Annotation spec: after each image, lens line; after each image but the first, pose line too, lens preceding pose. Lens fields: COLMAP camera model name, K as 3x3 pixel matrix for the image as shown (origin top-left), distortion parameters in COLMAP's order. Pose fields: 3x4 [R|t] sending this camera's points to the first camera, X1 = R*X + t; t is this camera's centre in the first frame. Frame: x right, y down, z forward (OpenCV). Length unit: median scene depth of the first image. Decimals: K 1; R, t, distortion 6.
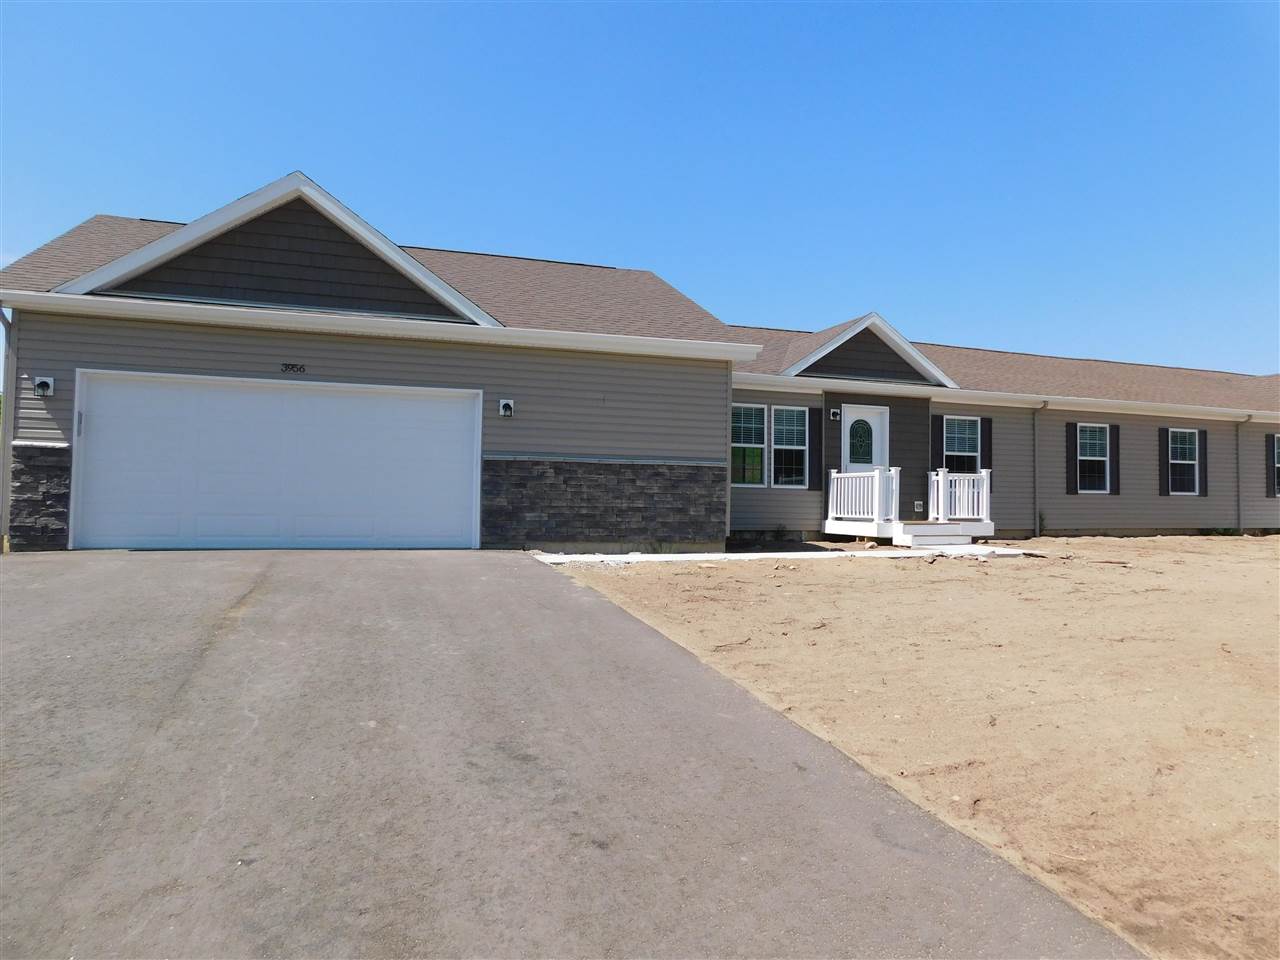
lens RADIAL K [[846.9, 0, 643.9], [0, 846.9, 470.7], [0, 0, 1]] dist [-0.064414, 0.049580]
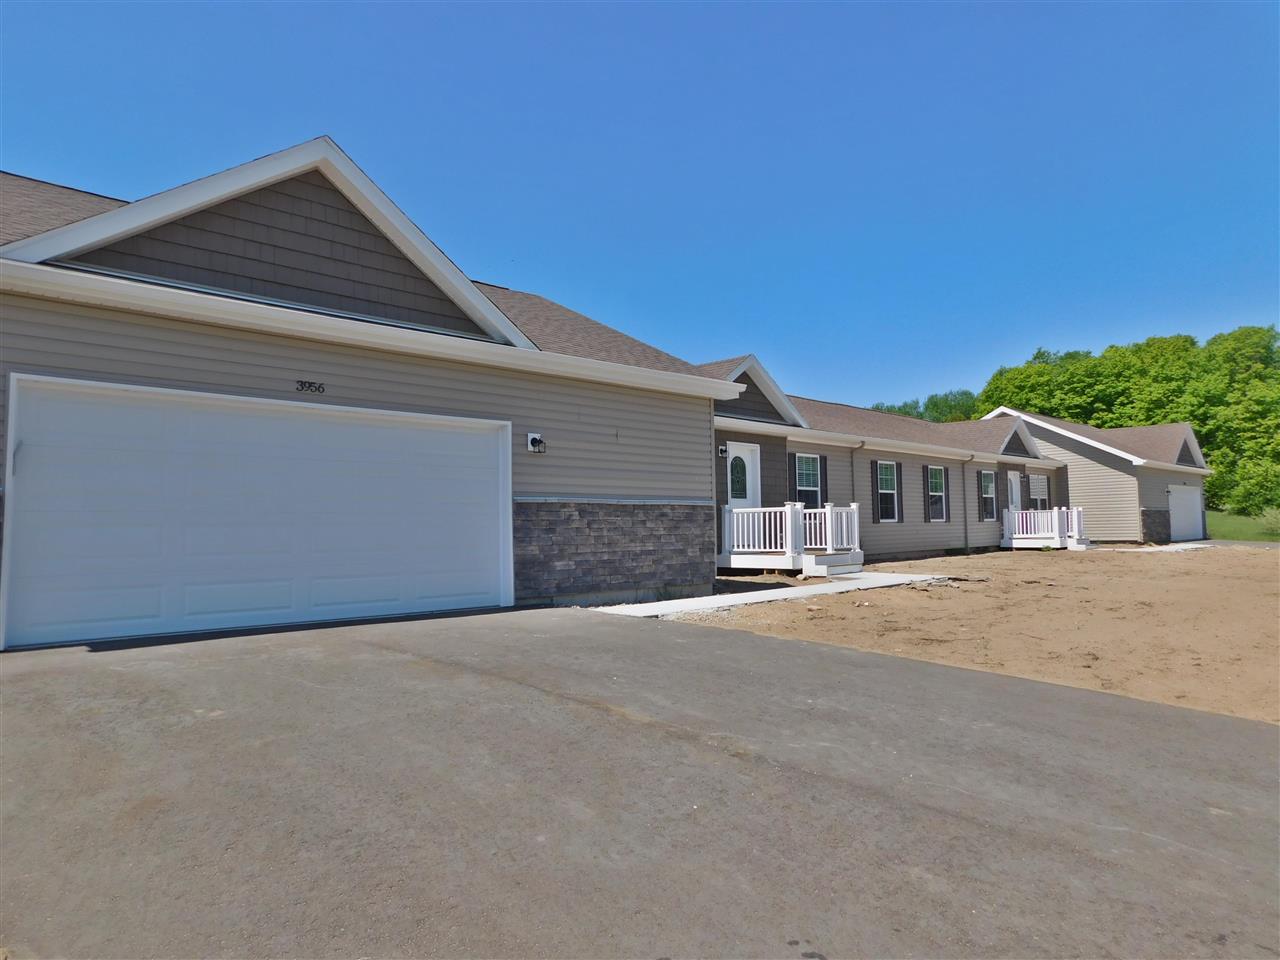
lens RADIAL K [[846.9, 0, 639.7], [0, 846.9, 480.0], [0, 0, 1]] dist [-0.064414, 0.049580]
pose [[0.900047, 0.000659, 0.435792, -0.428004], [0.008654, 0.999775, -0.019383, -0.017015], [-0.435707, 0.021217, 0.899838, 0.154200]]
